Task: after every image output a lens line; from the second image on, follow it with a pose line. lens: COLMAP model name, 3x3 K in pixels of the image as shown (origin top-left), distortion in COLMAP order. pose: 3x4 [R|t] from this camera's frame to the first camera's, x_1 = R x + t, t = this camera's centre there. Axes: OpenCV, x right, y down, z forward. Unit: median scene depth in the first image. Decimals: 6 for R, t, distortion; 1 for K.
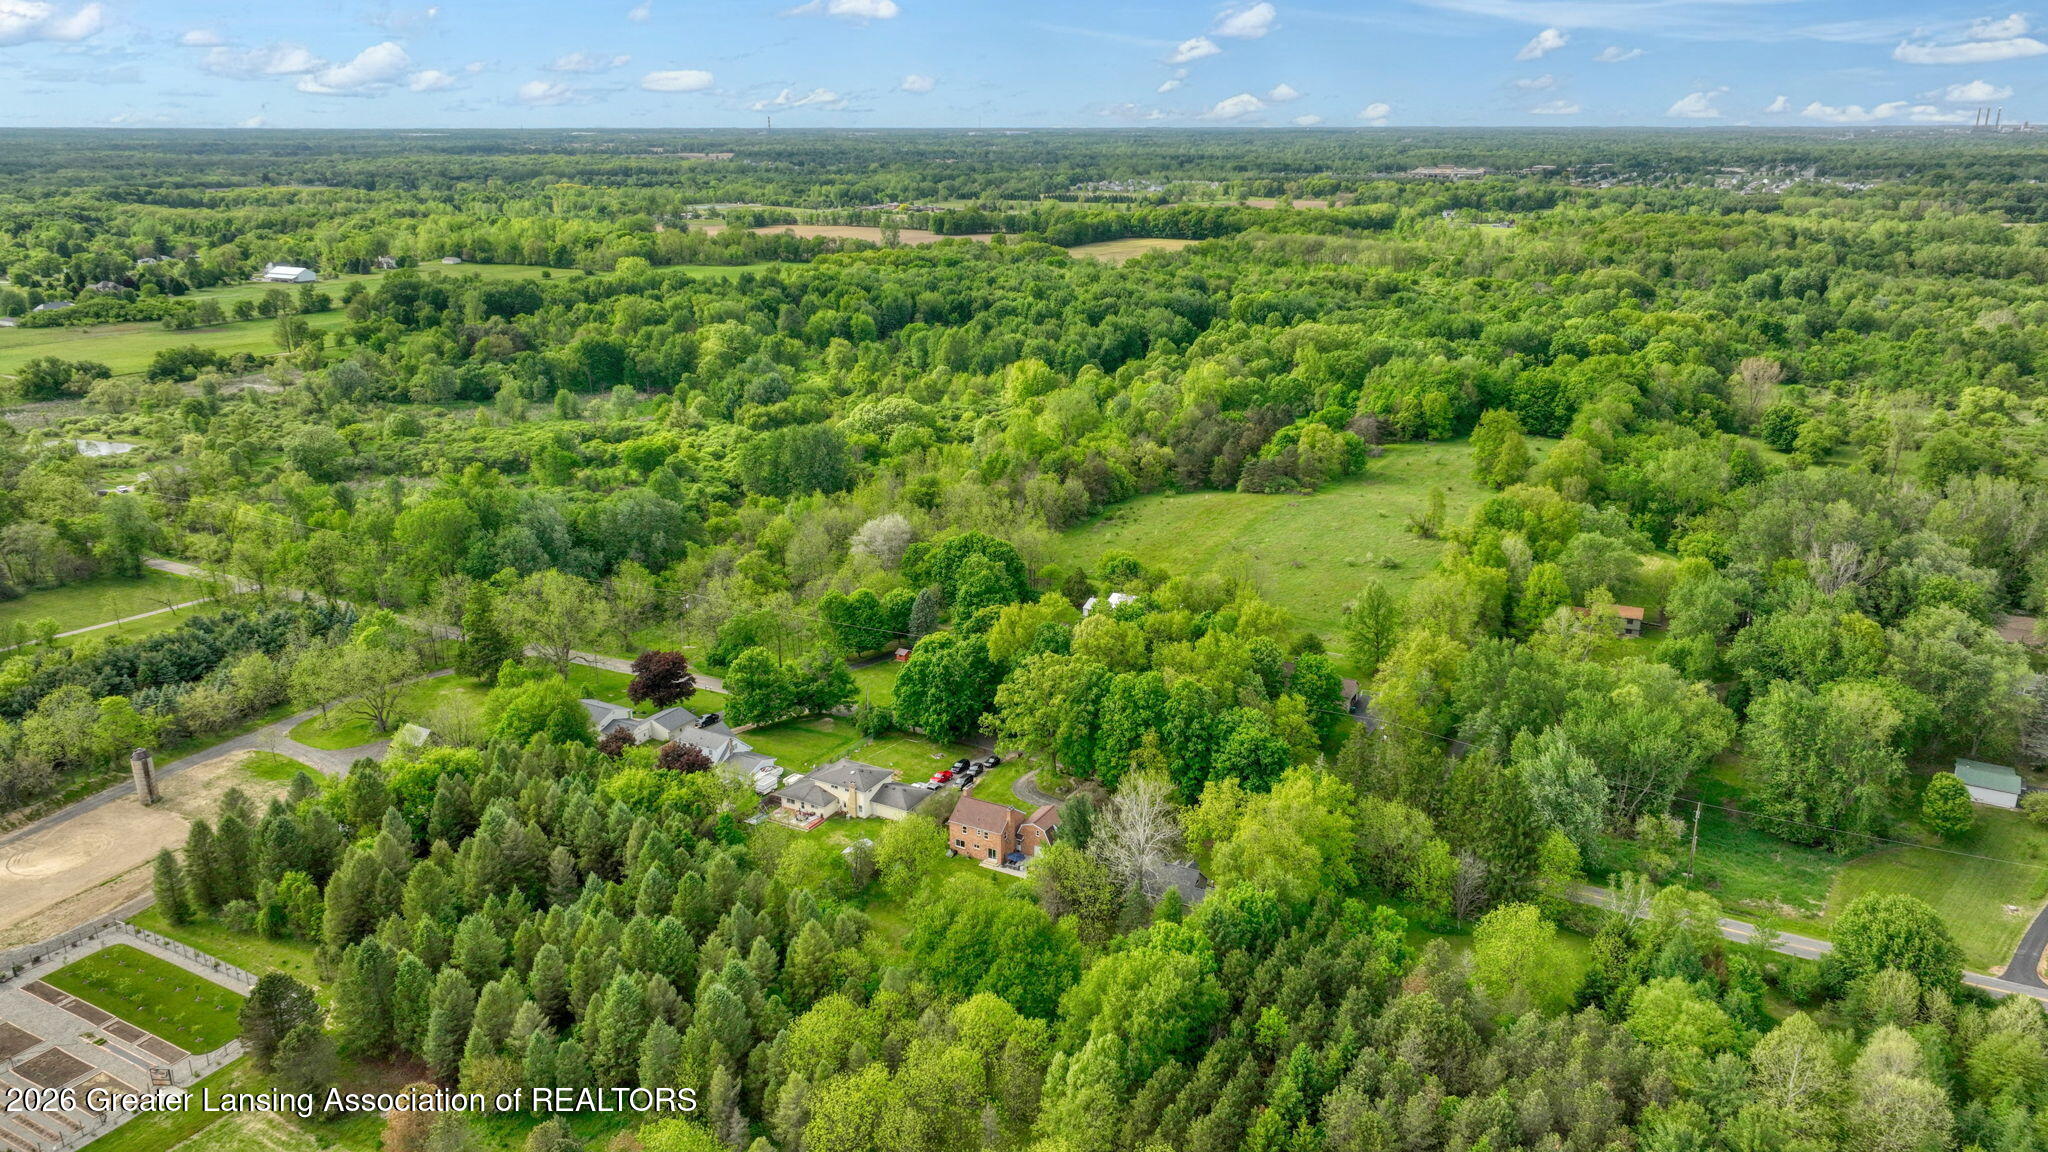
lens RADIAL K [[1419.3, 0, 1024.0], [0, 1419.3, 576.0], [0, 0, 1]] dist [0.000813, -0.000876]
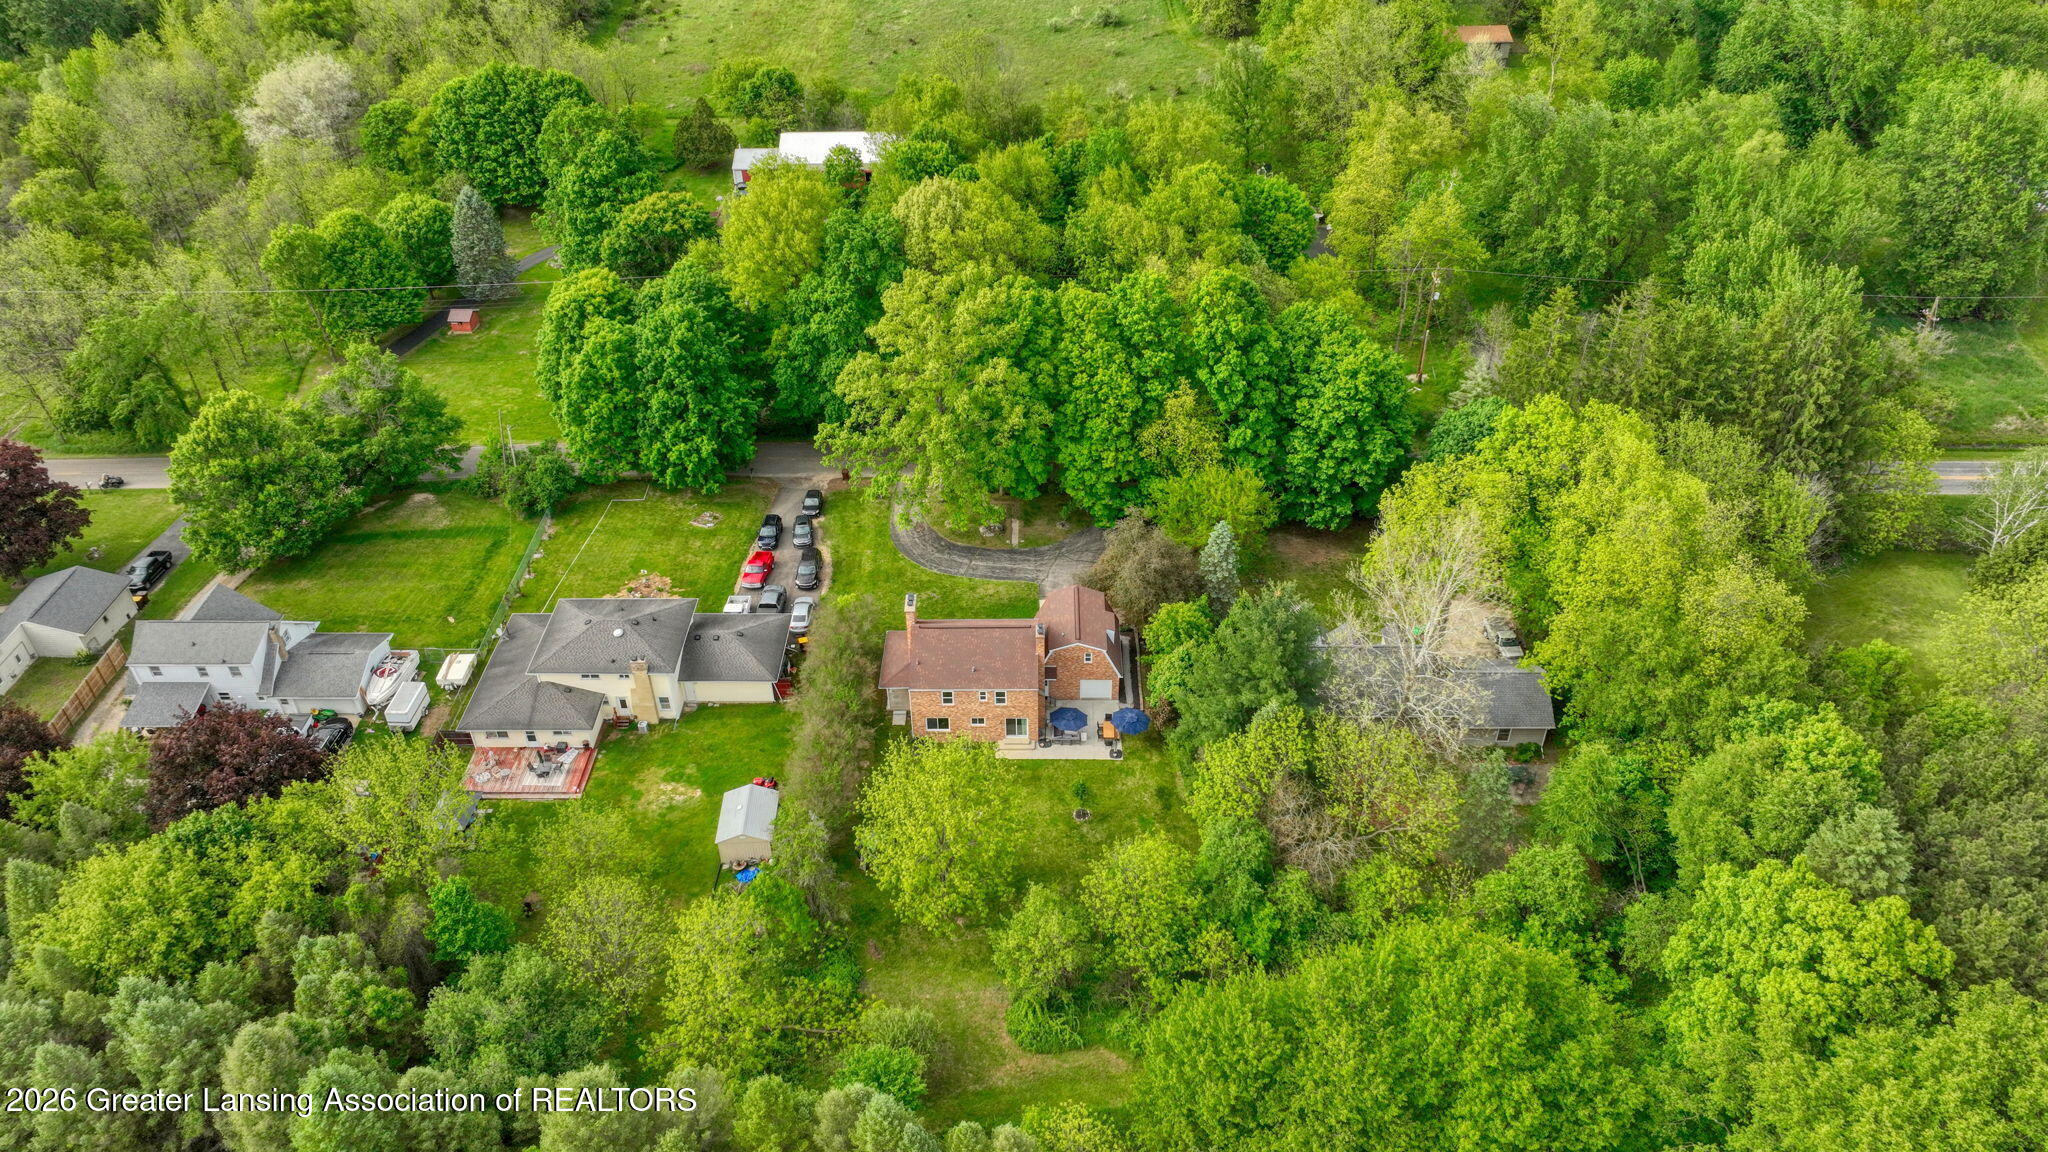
lens RADIAL K [[1443.2, 0, 1032.3], [0, 1443.2, 549.6], [0, 0, 1]] dist [0.003010, 0.001225]
pose [[0.878066, -0.284929, 0.384468, -0.157233], [0.150583, 0.927120, 0.343181, -0.022372], [-0.454230, -0.243441, 0.856978, 0.495976]]
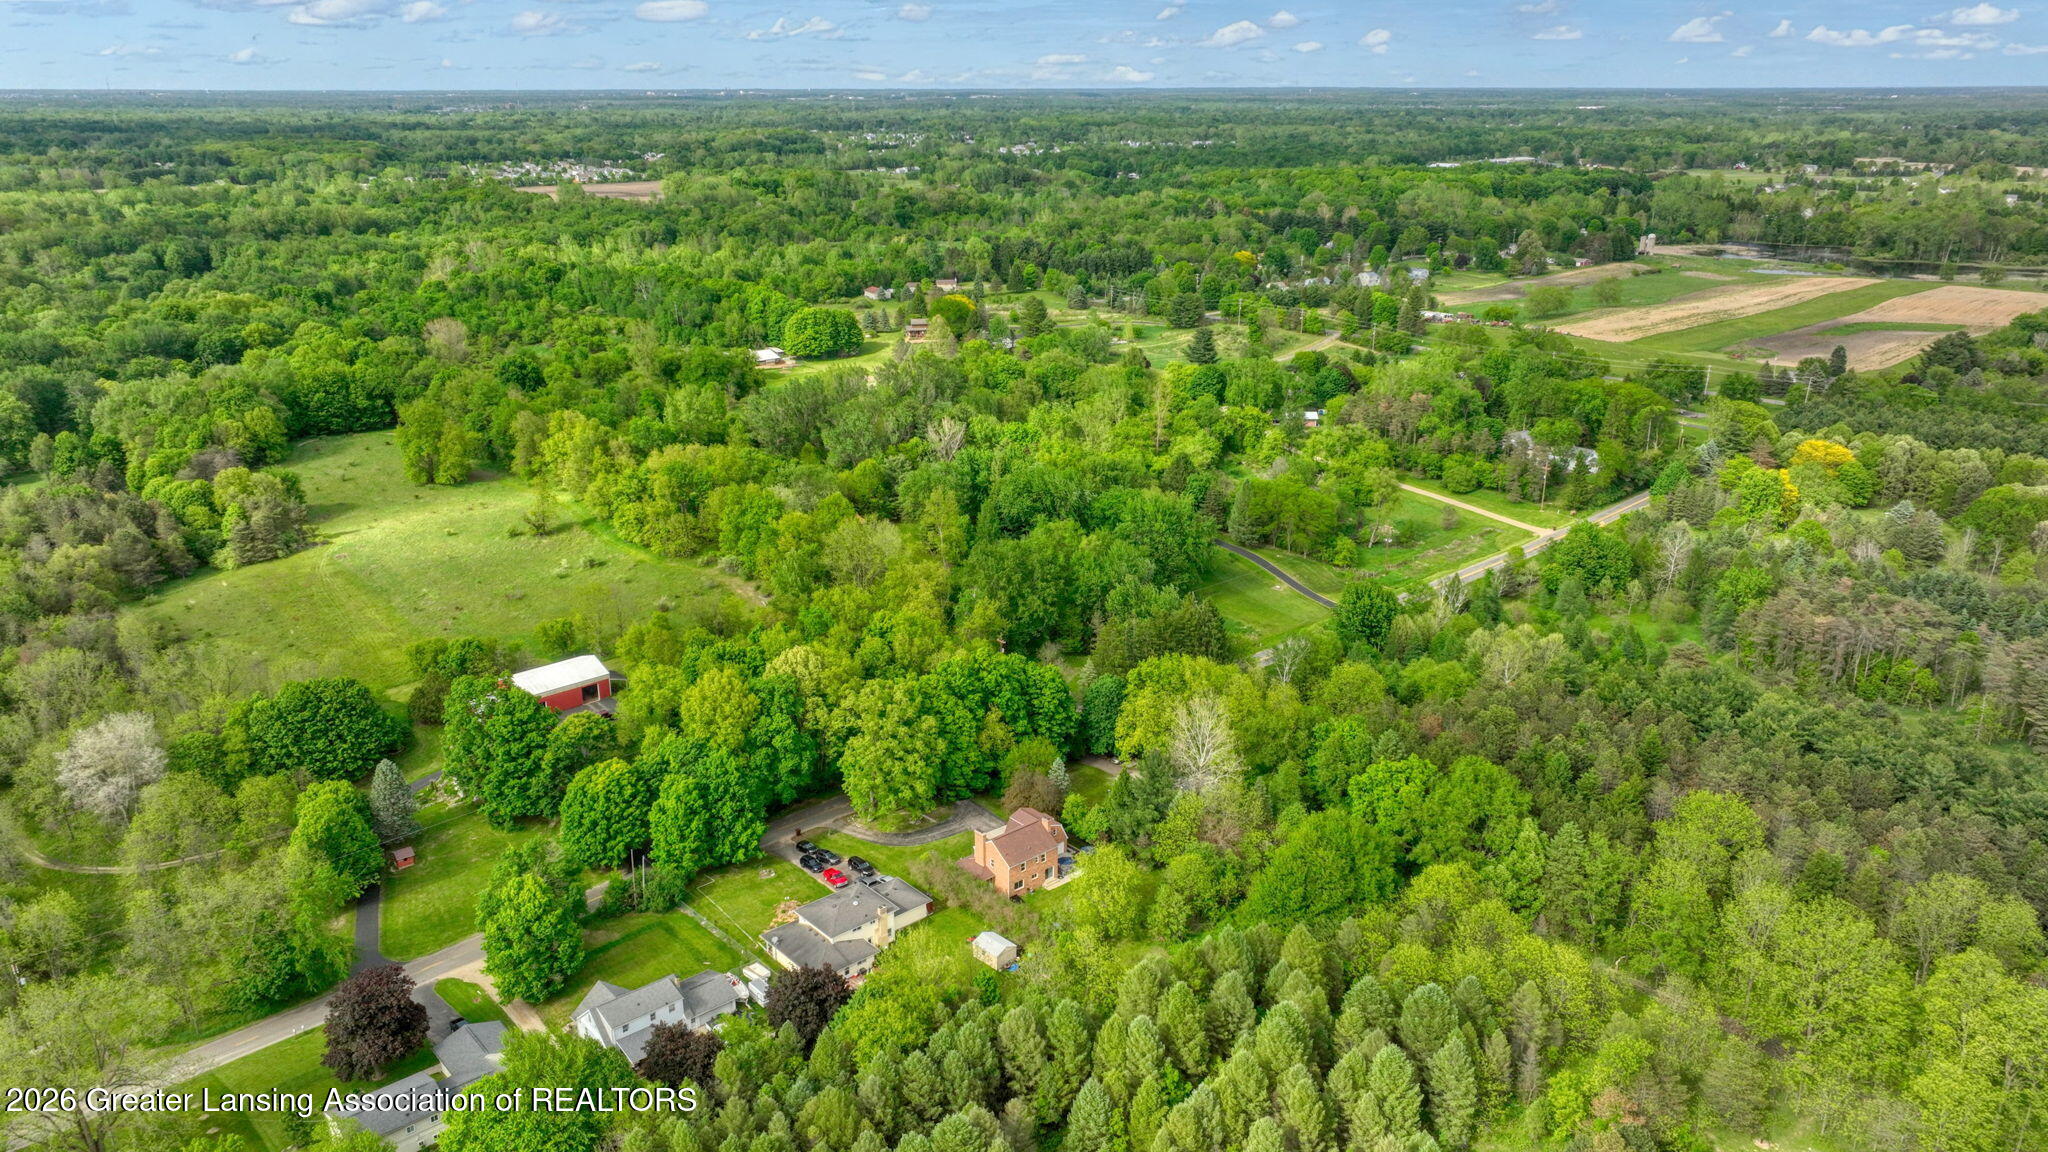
lens RADIAL K [[1443.2, 0, 1032.3], [0, 1443.2, 549.6], [0, 0, 1]] dist [0.003010, 0.001225]
pose [[0.336595, -0.286385, 0.897044, -0.690509], [0.285522, 0.938822, 0.192588, -0.162224], [-0.897319, 0.191302, 0.397772, 0.490759]]
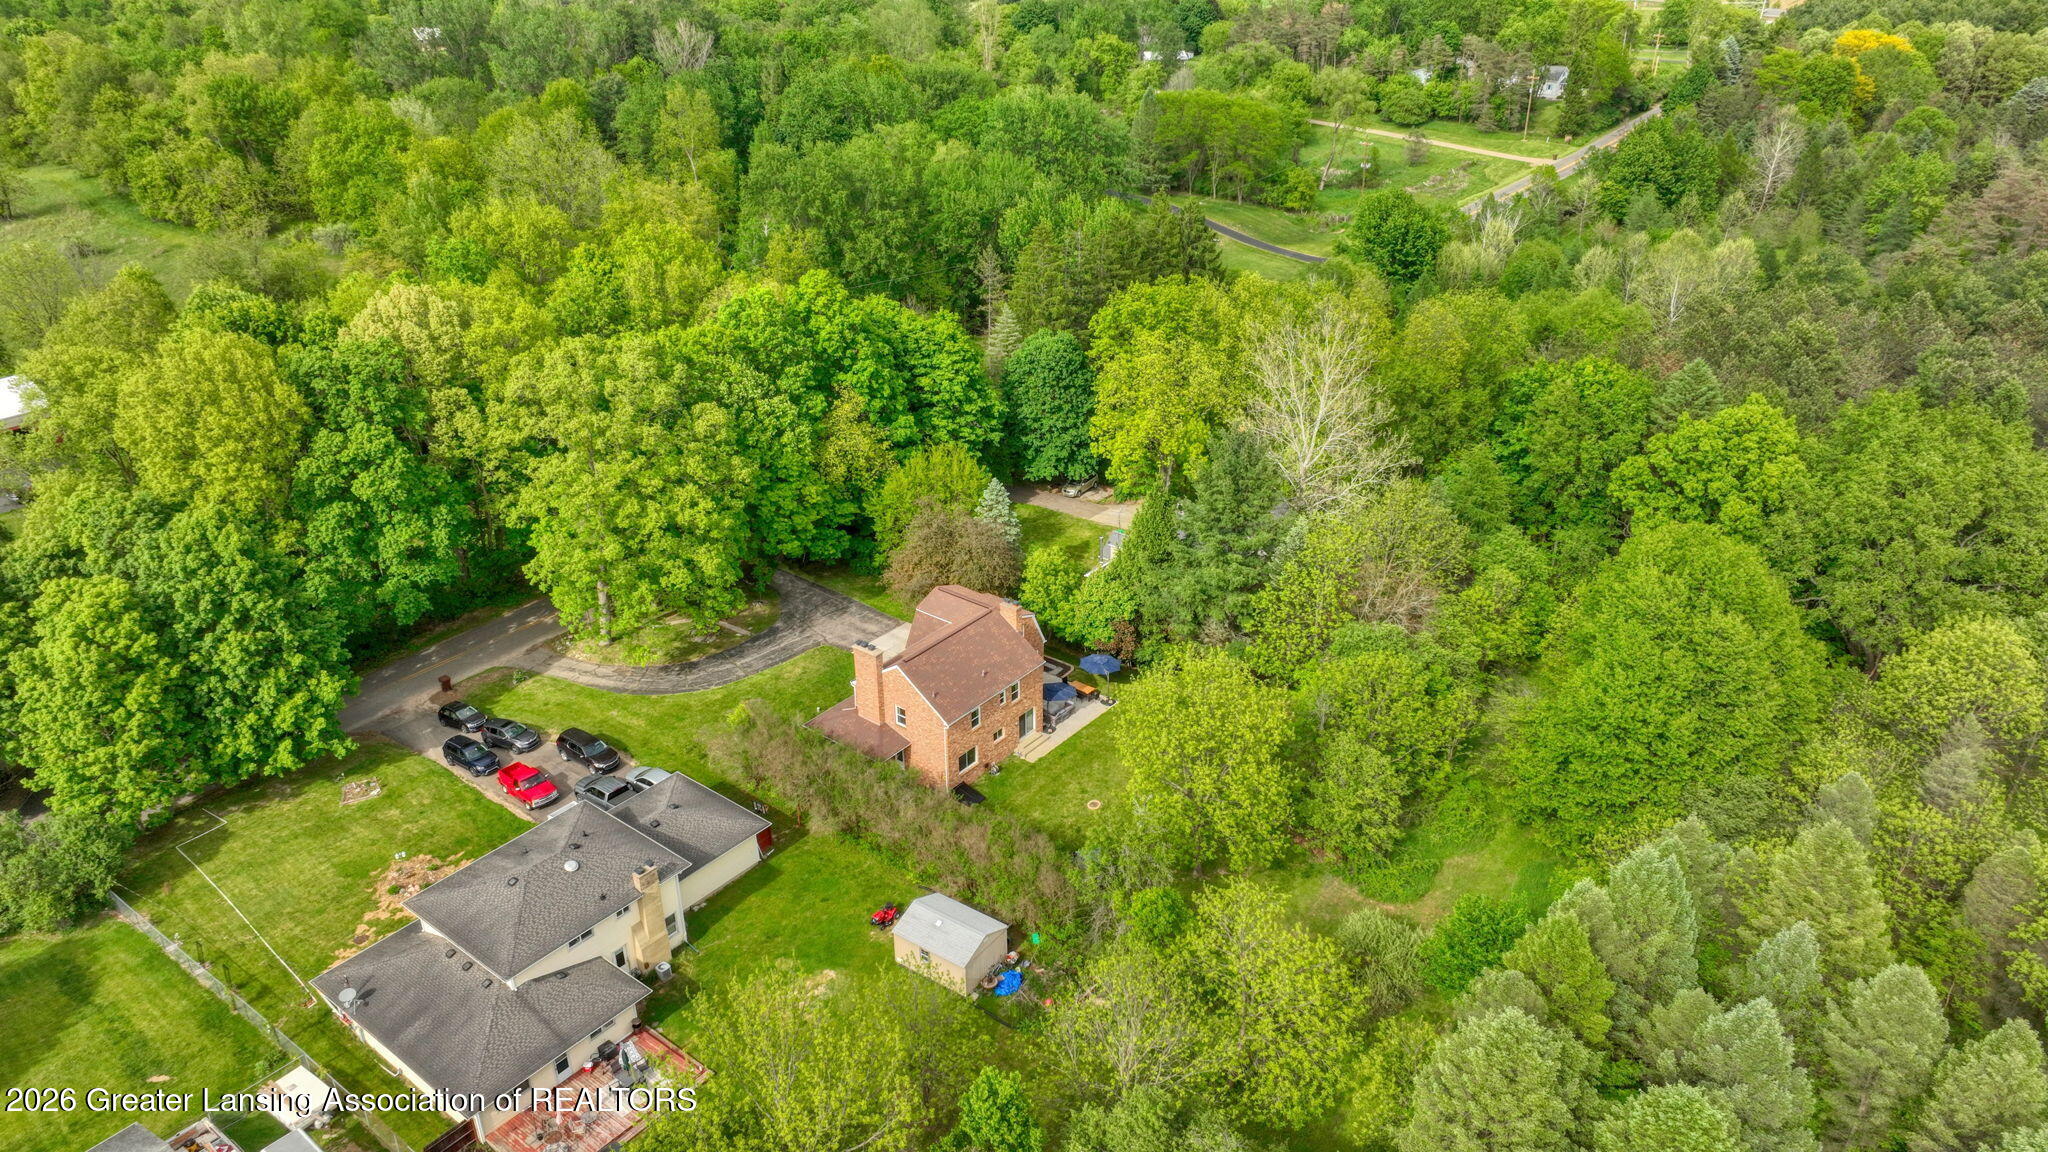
lens RADIAL K [[1419.3, 0, 1024.0], [0, 1419.3, 576.0], [0, 0, 1]] dist [0.000813, -0.000876]
pose [[0.164836, -0.448355, 0.878525, -0.309610], [0.304825, 0.870262, 0.386944, -0.003152], [-0.938036, 0.204015, 0.280120, 0.731393]]
